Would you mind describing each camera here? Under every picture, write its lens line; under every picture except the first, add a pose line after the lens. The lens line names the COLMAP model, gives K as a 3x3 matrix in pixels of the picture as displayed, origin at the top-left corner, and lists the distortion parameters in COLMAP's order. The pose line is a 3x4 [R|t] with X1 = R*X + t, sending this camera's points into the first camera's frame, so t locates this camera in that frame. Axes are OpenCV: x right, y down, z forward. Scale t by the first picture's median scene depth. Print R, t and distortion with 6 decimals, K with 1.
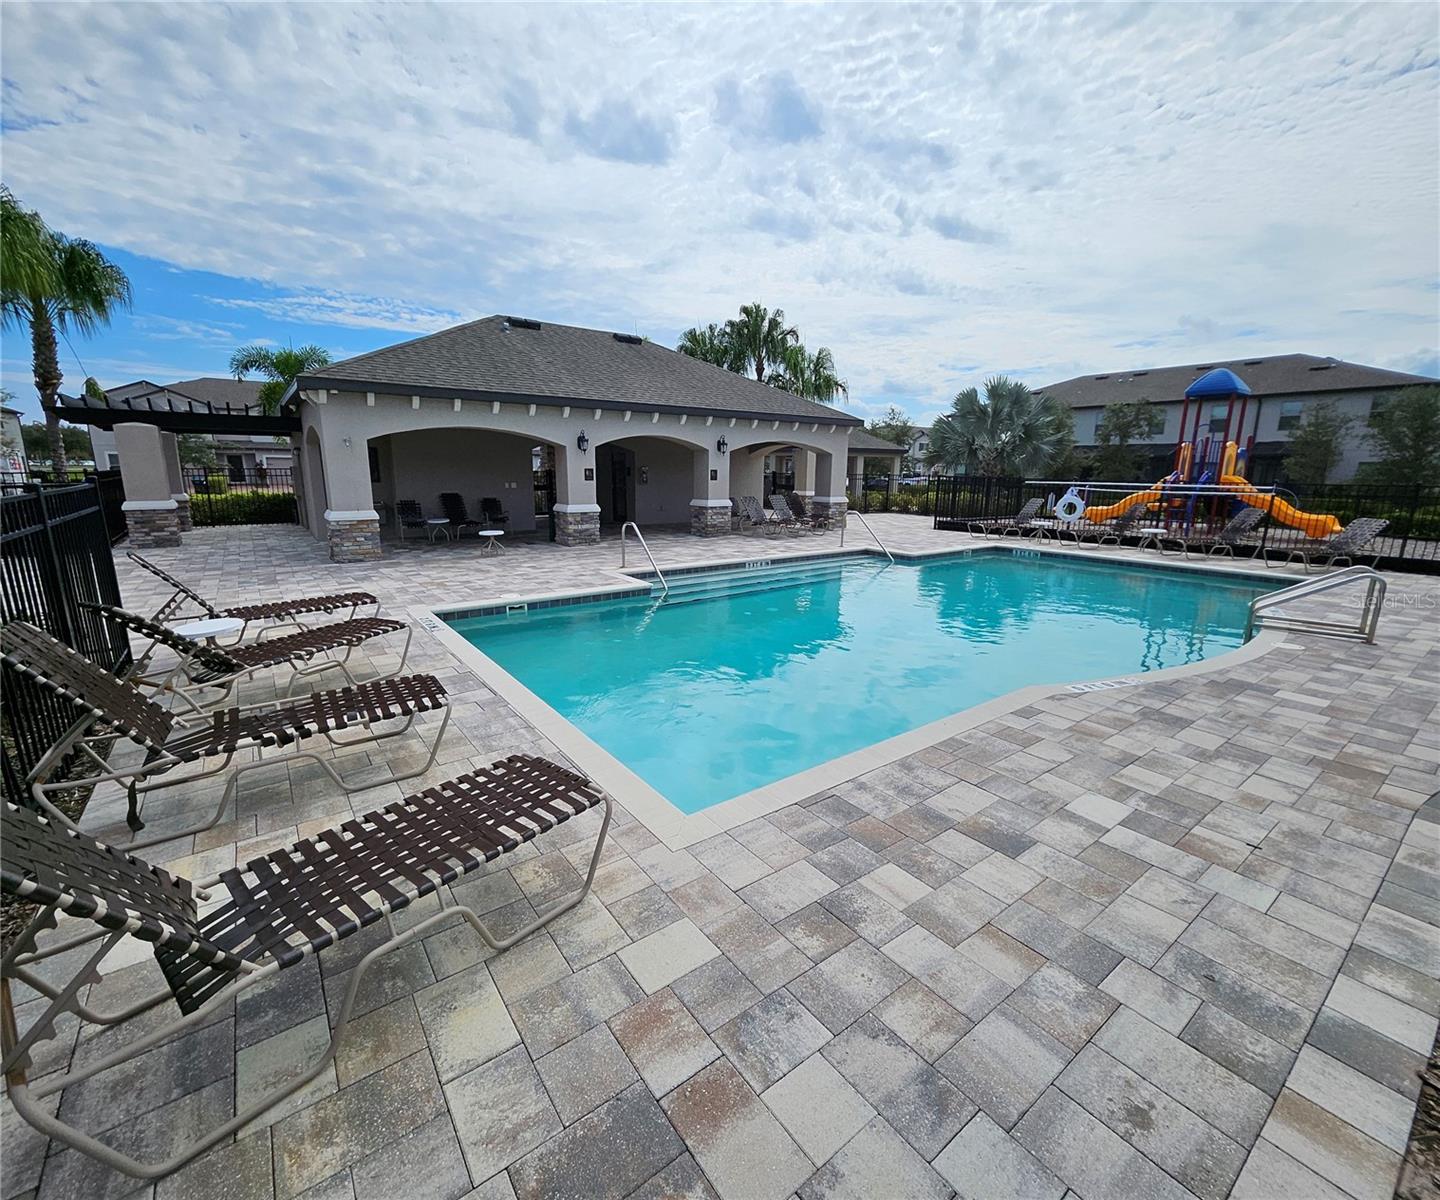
lens RADIAL K [[625.8, 0, 720.0], [0, 625.8, 600.0], [0, 0, 1]] dist [0.000248, -0.000007]
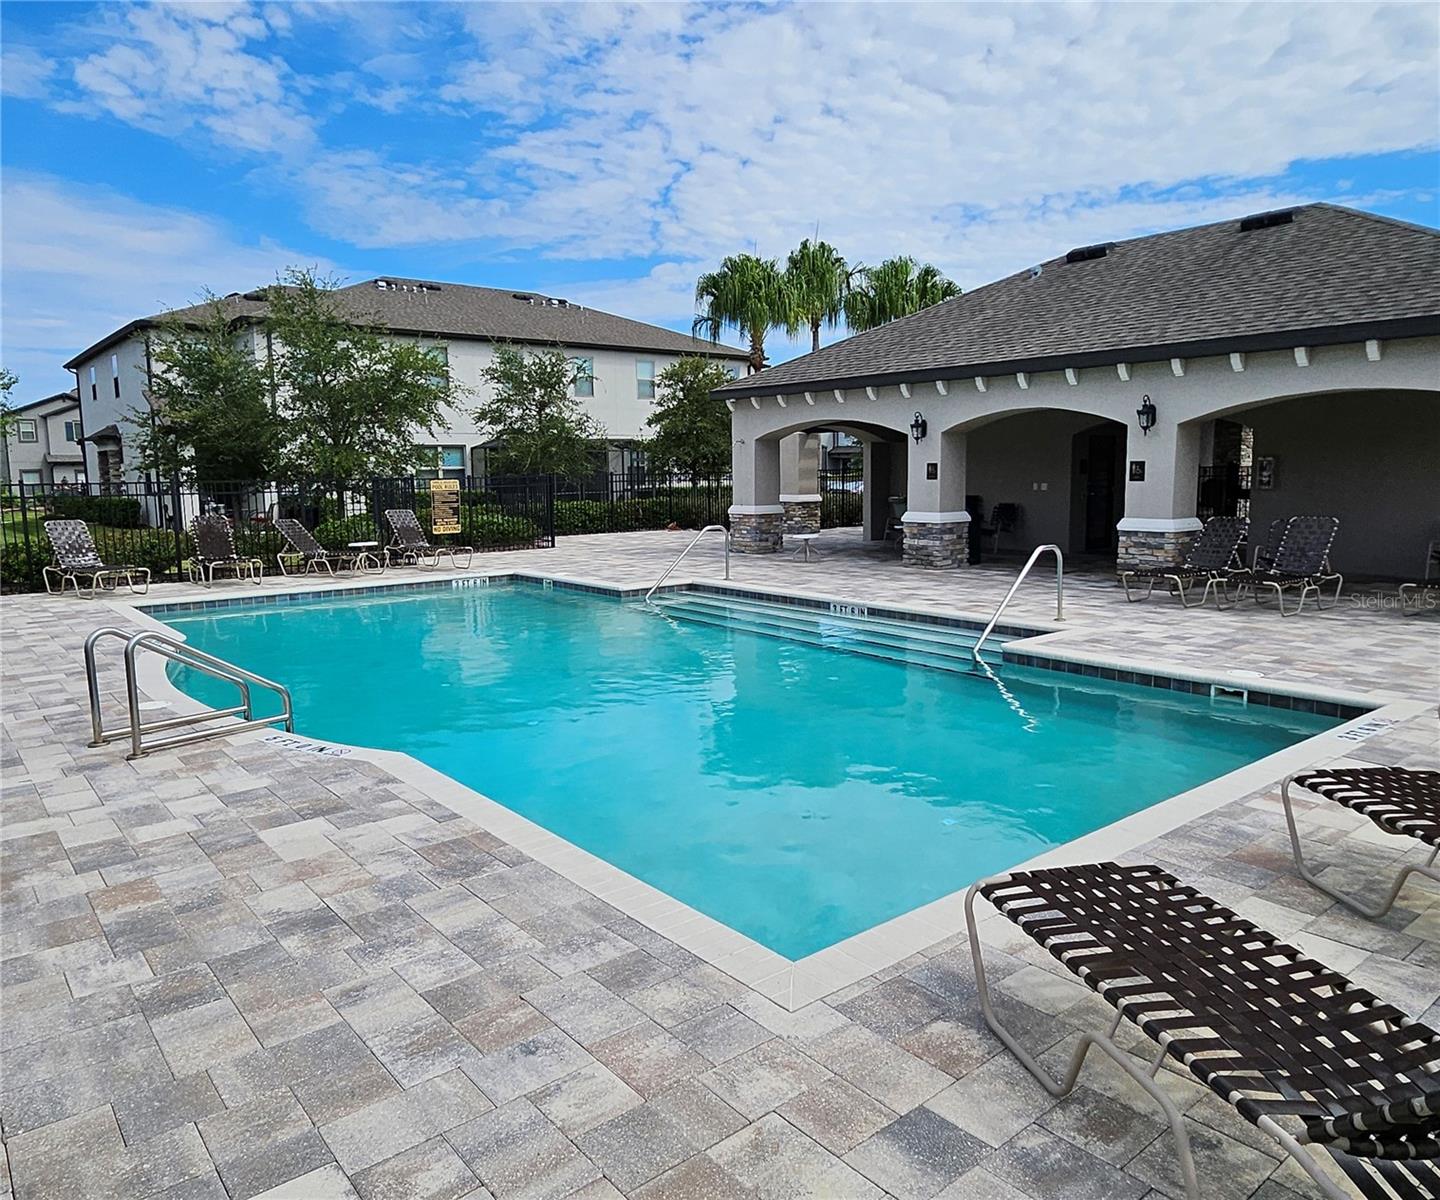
lens RADIAL K [[1011.3, 0, 723.3], [0, 1011.3, 573.5], [0, 0, 1]] dist [-0.003569, 0.004549]
pose [[0.047641, 0.096579, -0.994185, 0.942638], [-0.193350, 0.977381, 0.085681, -0.137285], [0.979972, 0.188144, 0.065237, 0.700439]]
